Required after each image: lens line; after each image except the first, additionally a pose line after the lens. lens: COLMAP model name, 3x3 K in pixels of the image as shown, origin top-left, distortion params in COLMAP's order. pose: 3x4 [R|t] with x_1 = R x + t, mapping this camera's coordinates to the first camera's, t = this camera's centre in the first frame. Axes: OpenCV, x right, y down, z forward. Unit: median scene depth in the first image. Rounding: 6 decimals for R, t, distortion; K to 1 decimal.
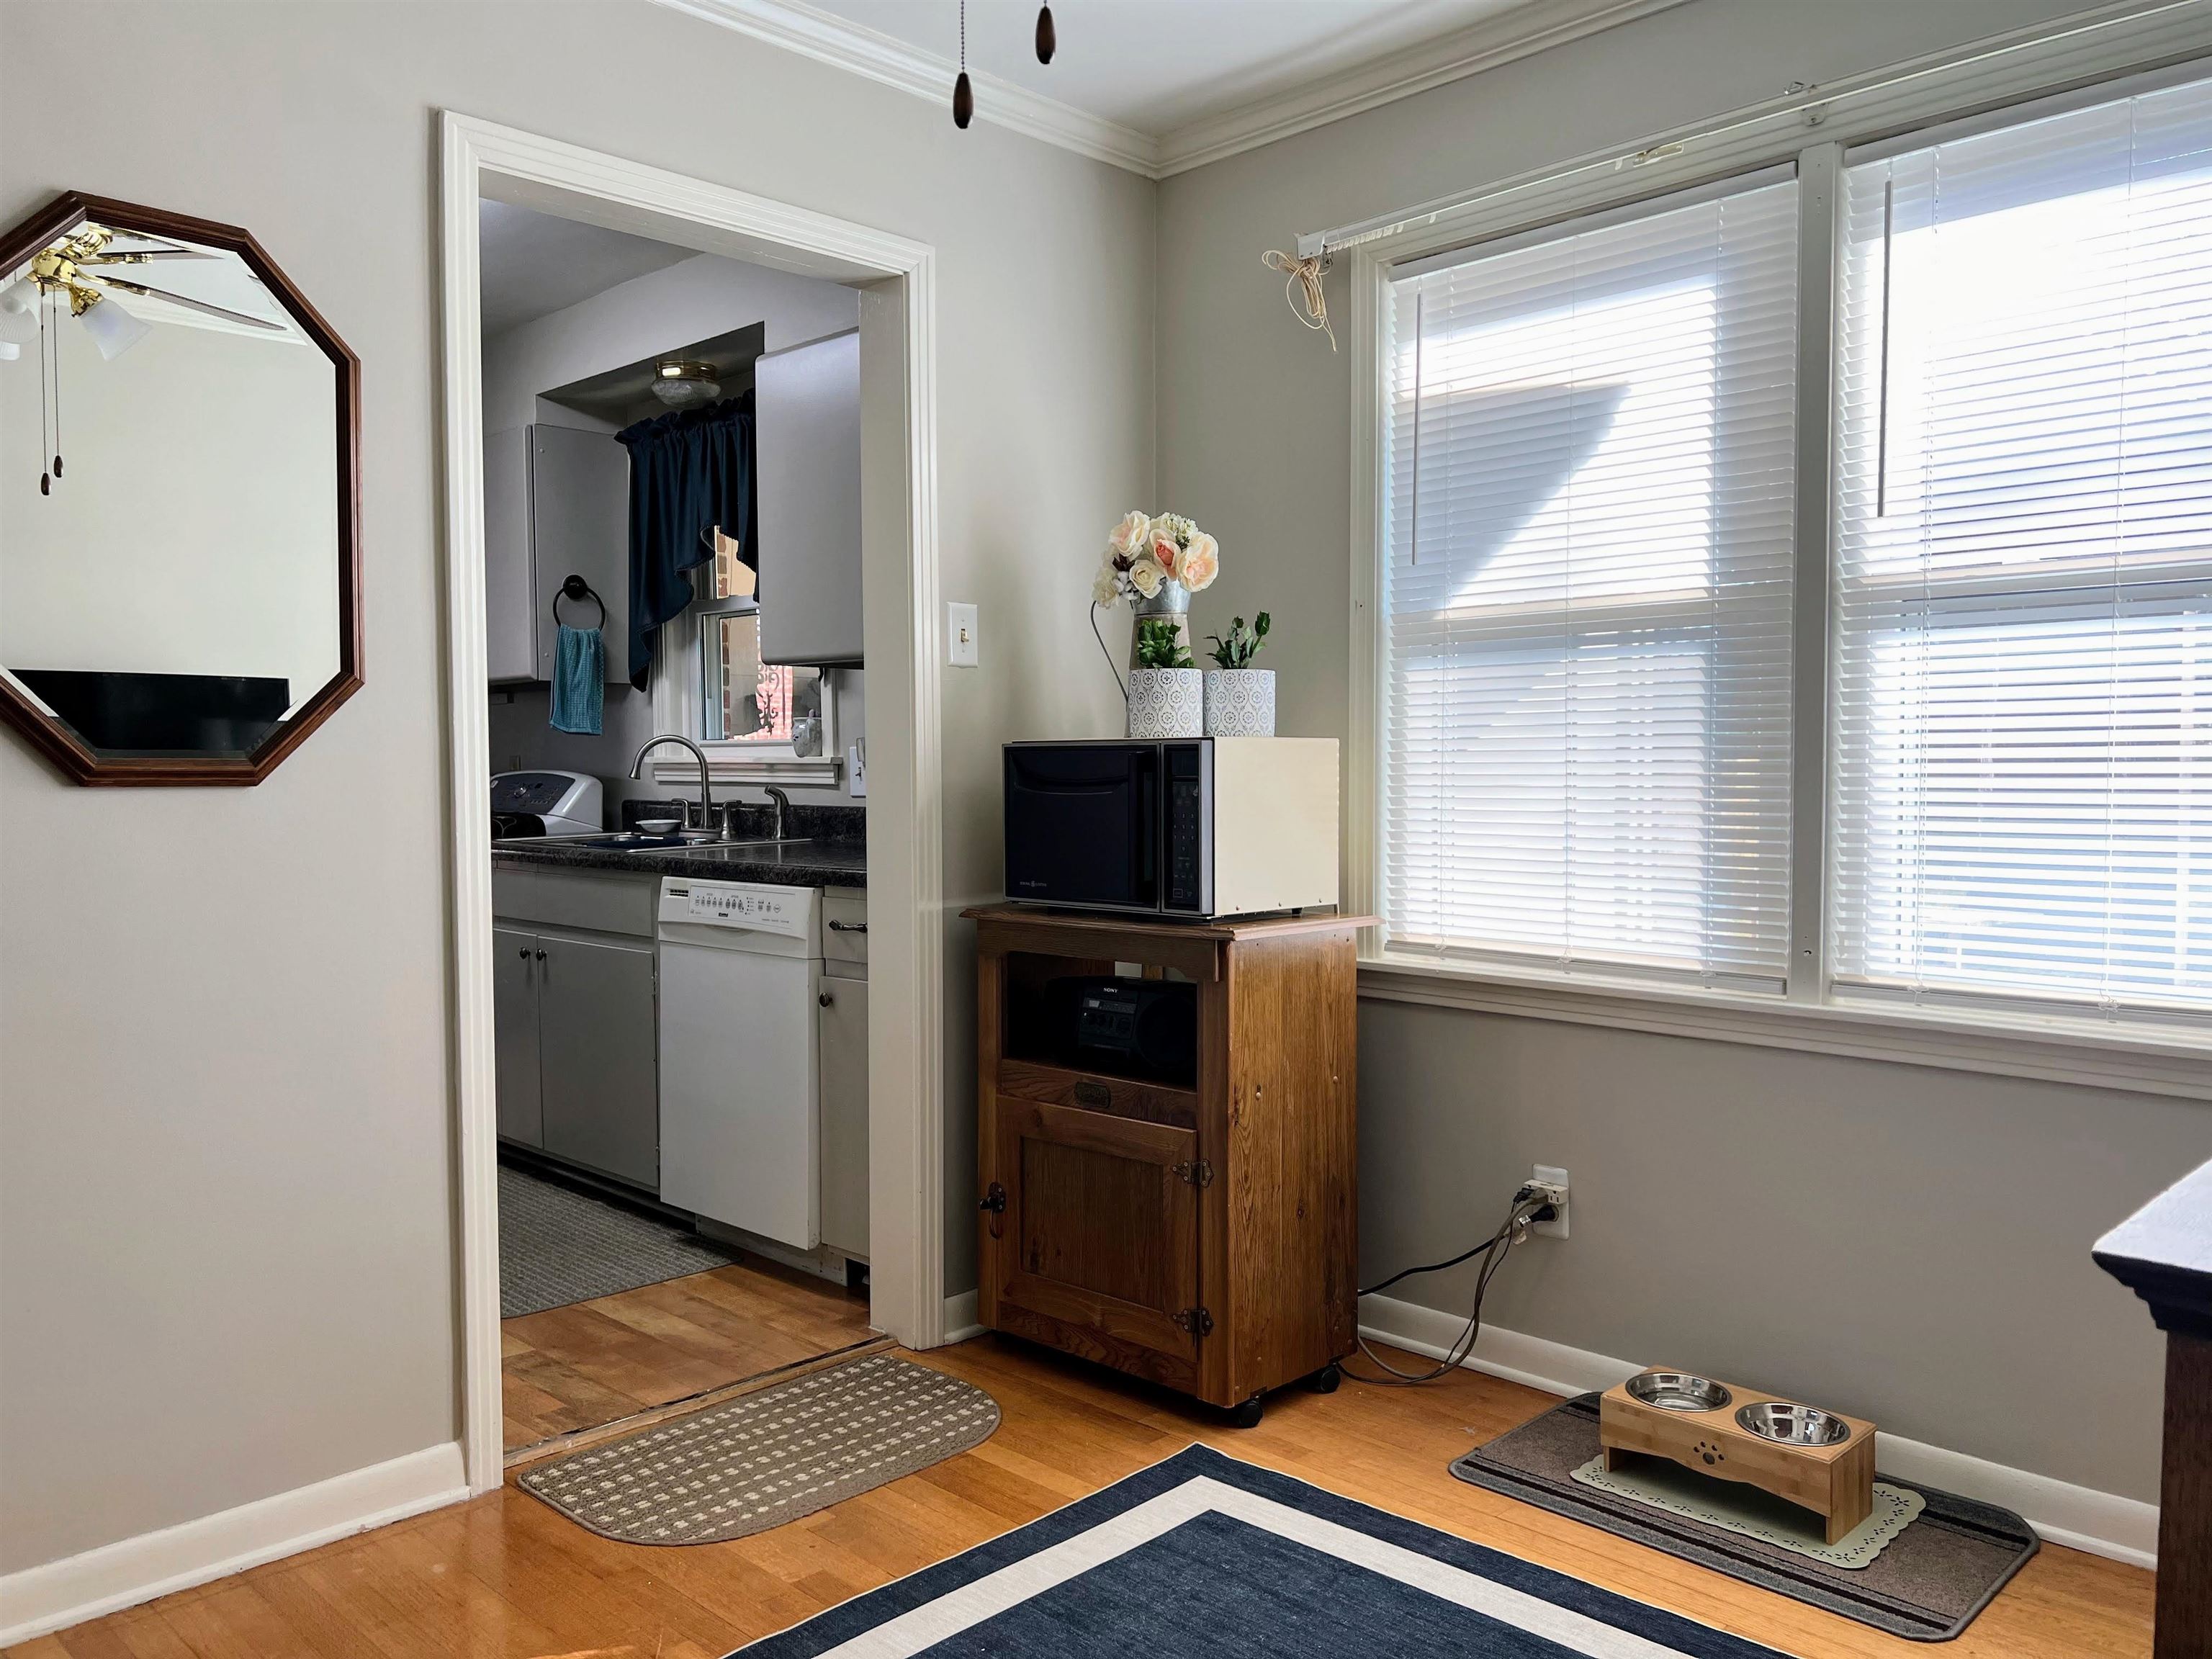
lens RADIAL K [[1678.4, 0, 1111.0], [0, 1678.4, 823.9], [0, 0, 1]] dist [0.047745, -0.024397]
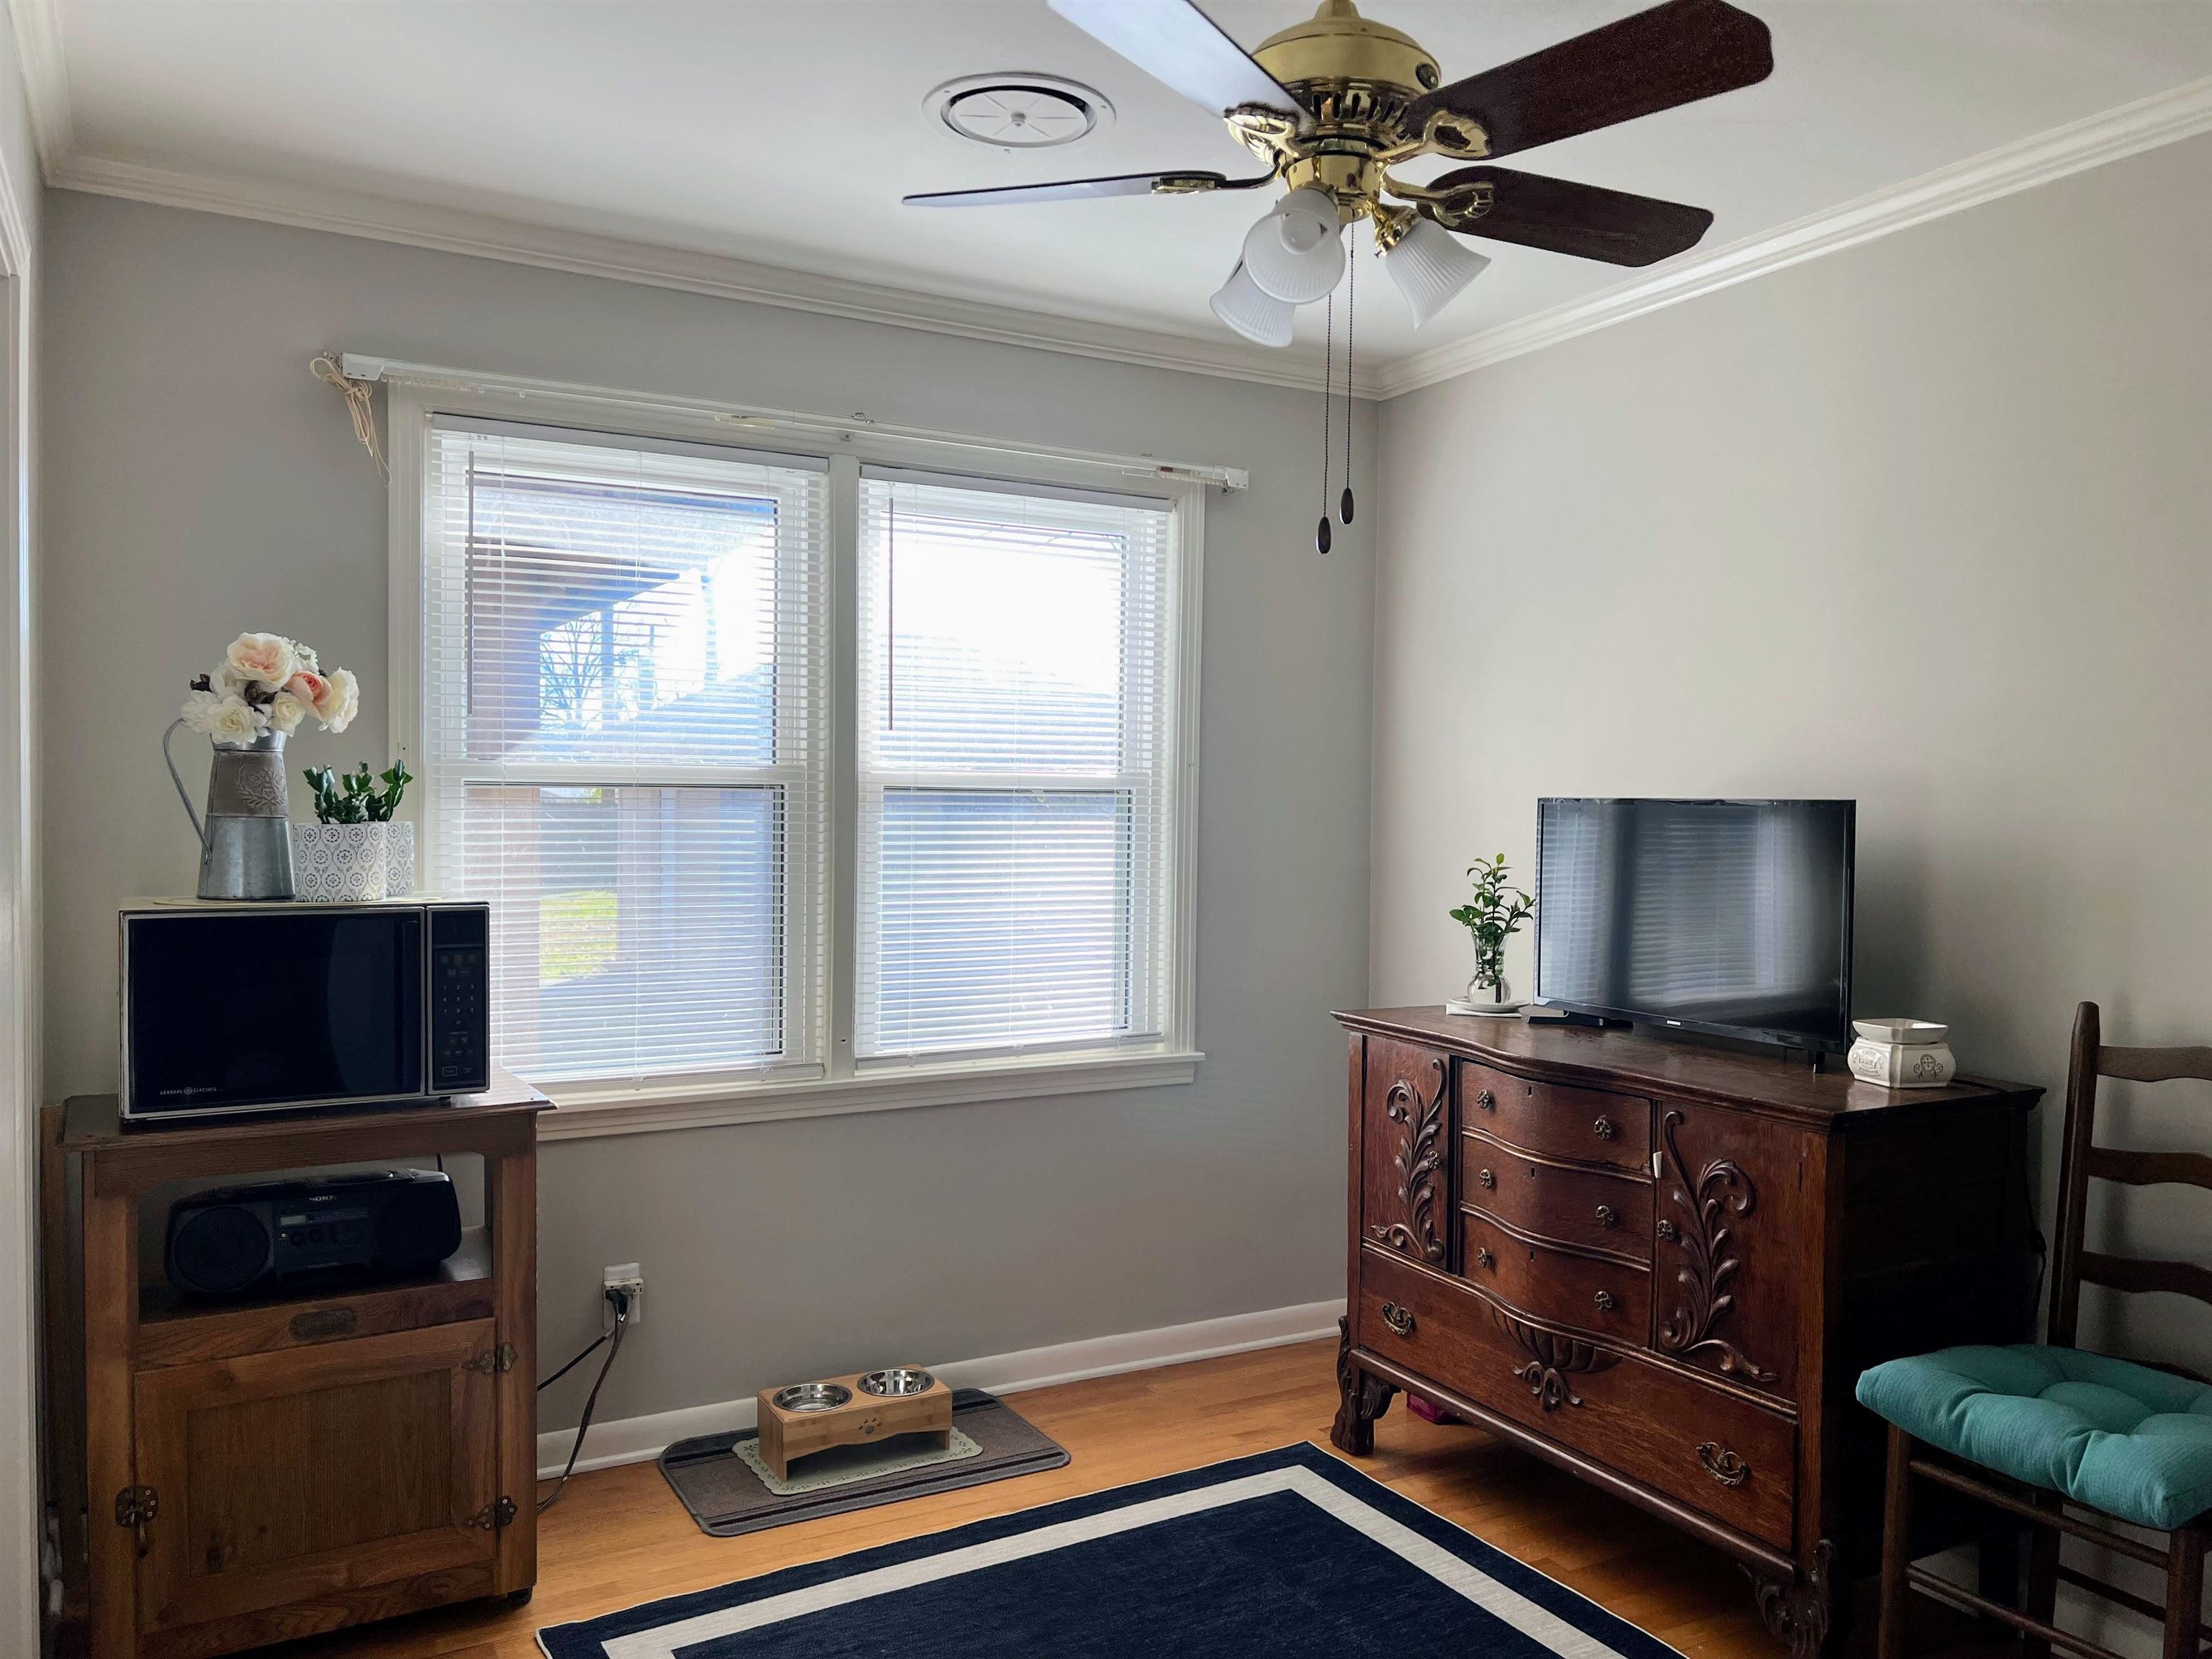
lens RADIAL K [[1678.4, 0, 1108.1], [0, 1678.4, 834.7], [0, 0, 1]] dist [0.047745, -0.024397]
pose [[0.279482, -0.016439, 0.960010, -0.768487], [0.024326, 0.999654, 0.010036, -0.092376], [-0.959843, 0.020548, 0.279785, 0.386336]]
